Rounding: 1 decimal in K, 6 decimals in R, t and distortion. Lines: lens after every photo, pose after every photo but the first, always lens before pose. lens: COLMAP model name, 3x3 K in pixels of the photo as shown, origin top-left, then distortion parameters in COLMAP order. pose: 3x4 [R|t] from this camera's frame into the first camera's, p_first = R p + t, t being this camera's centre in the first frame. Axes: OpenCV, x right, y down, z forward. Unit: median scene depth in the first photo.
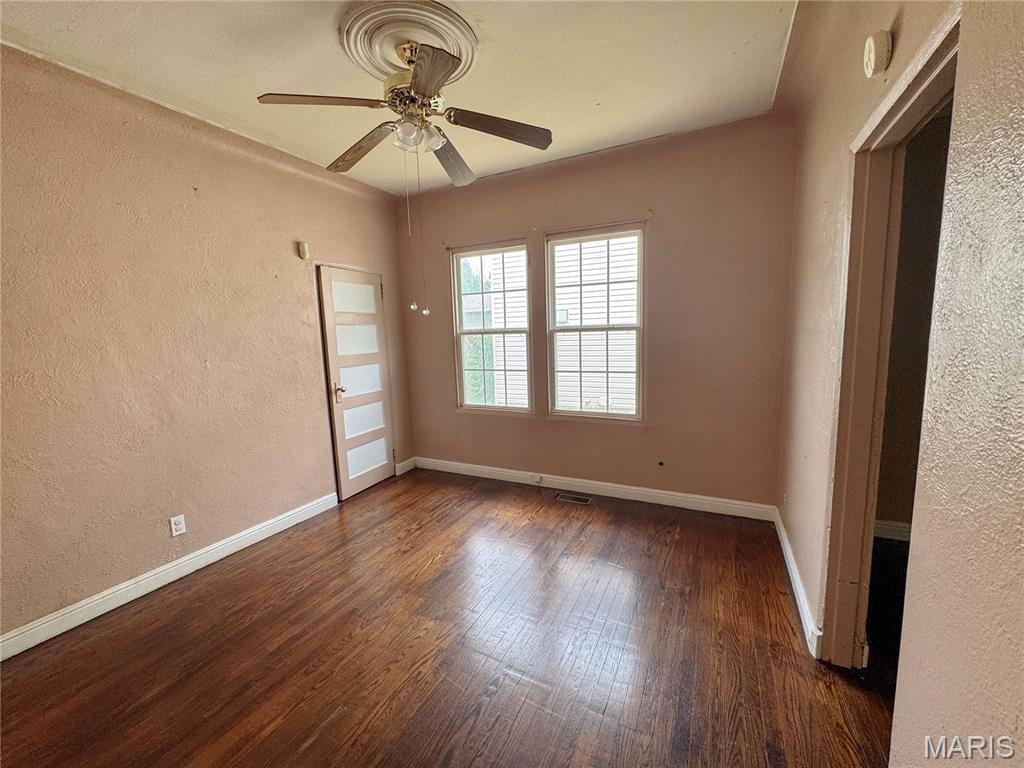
lens RADIAL K [[412.8, 0, 508.8], [0, 412.8, 385.8], [0, 0, 1]] dist [-0.003473, 0.000264]
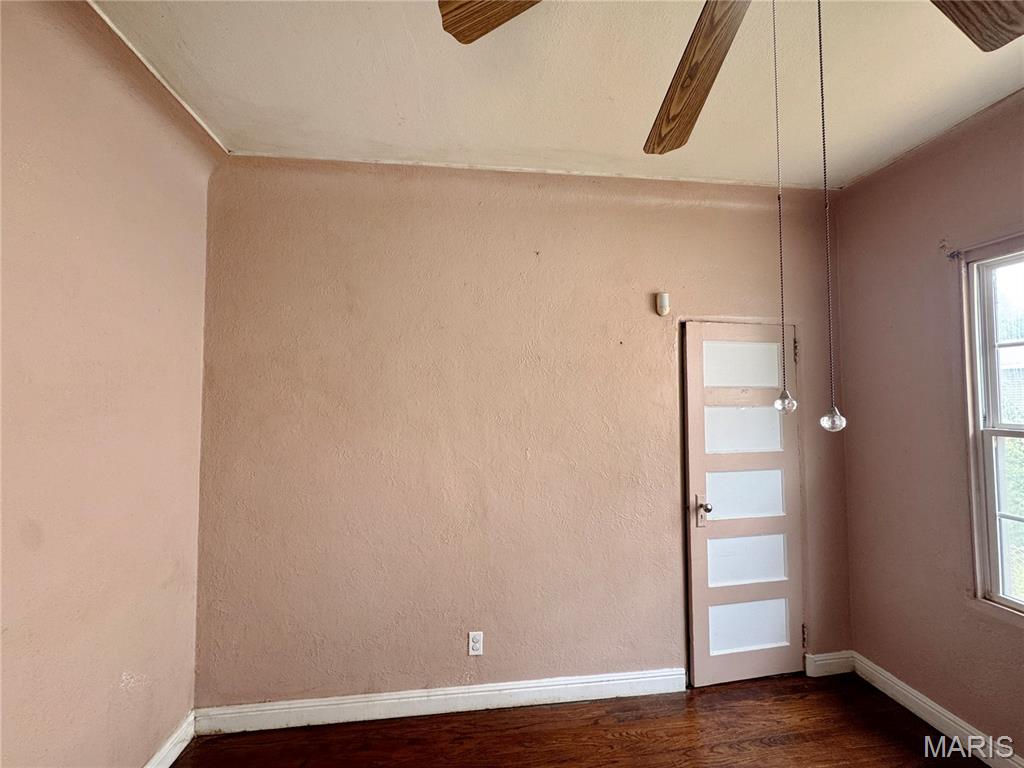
lens RADIAL K [[412.8, 0, 510.6], [0, 412.8, 385.6], [0, 0, 1]] dist [-0.003473, 0.000264]
pose [[0.566081, 0.000377, -0.824350, -0.050668], [-0.121968, 0.989032, -0.083303, -0.087335], [0.815277, 0.147701, 0.559918, 0.370432]]
